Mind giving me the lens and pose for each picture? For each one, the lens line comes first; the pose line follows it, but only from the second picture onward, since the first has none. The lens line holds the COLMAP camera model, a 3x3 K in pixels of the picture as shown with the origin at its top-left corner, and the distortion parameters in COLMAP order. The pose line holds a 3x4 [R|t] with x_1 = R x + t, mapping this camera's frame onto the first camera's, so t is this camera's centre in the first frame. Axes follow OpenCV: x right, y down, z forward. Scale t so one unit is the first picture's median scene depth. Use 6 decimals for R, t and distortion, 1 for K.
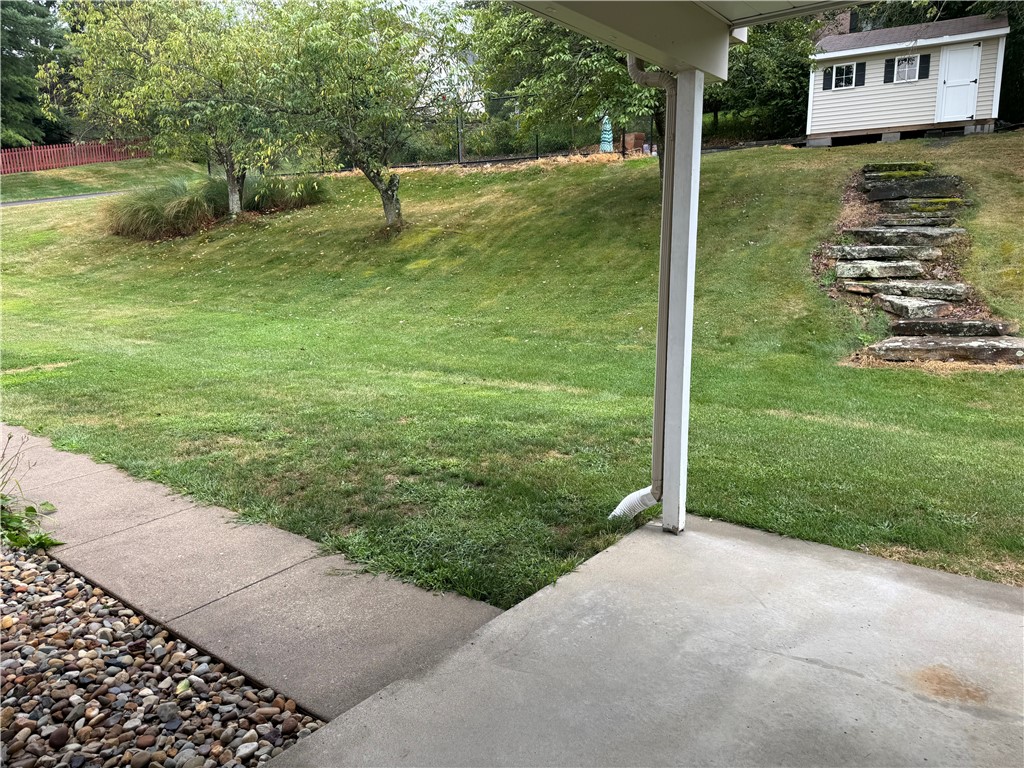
lens RADIAL K [[715.5, 0, 512.0], [0, 715.5, 384.0], [0, 0, 1]] dist [0.080871, -0.124544]
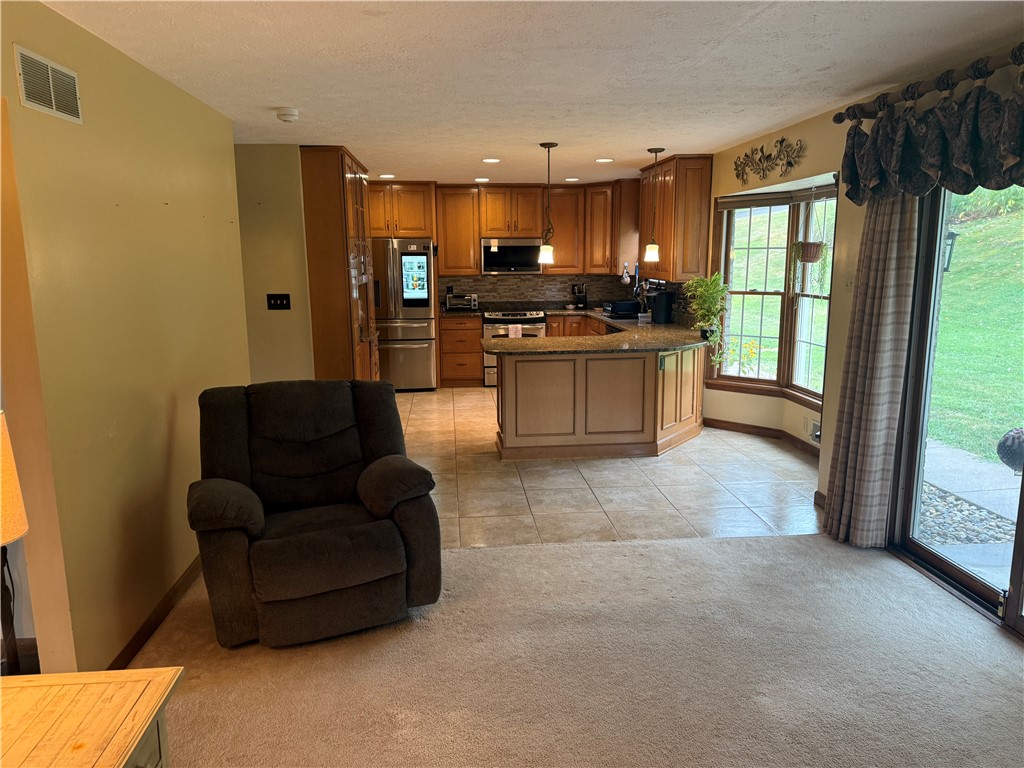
lens RADIAL K [[715.5, 0, 512.0], [0, 715.5, 384.0], [0, 0, 1]] dist [0.080871, -0.124544]
pose [[0.674789, 0.125384, -0.727282, 0.012832], [-0.126957, 0.990493, 0.052968, 0.021662], [0.727009, 0.056592, 0.684292, -0.220541]]
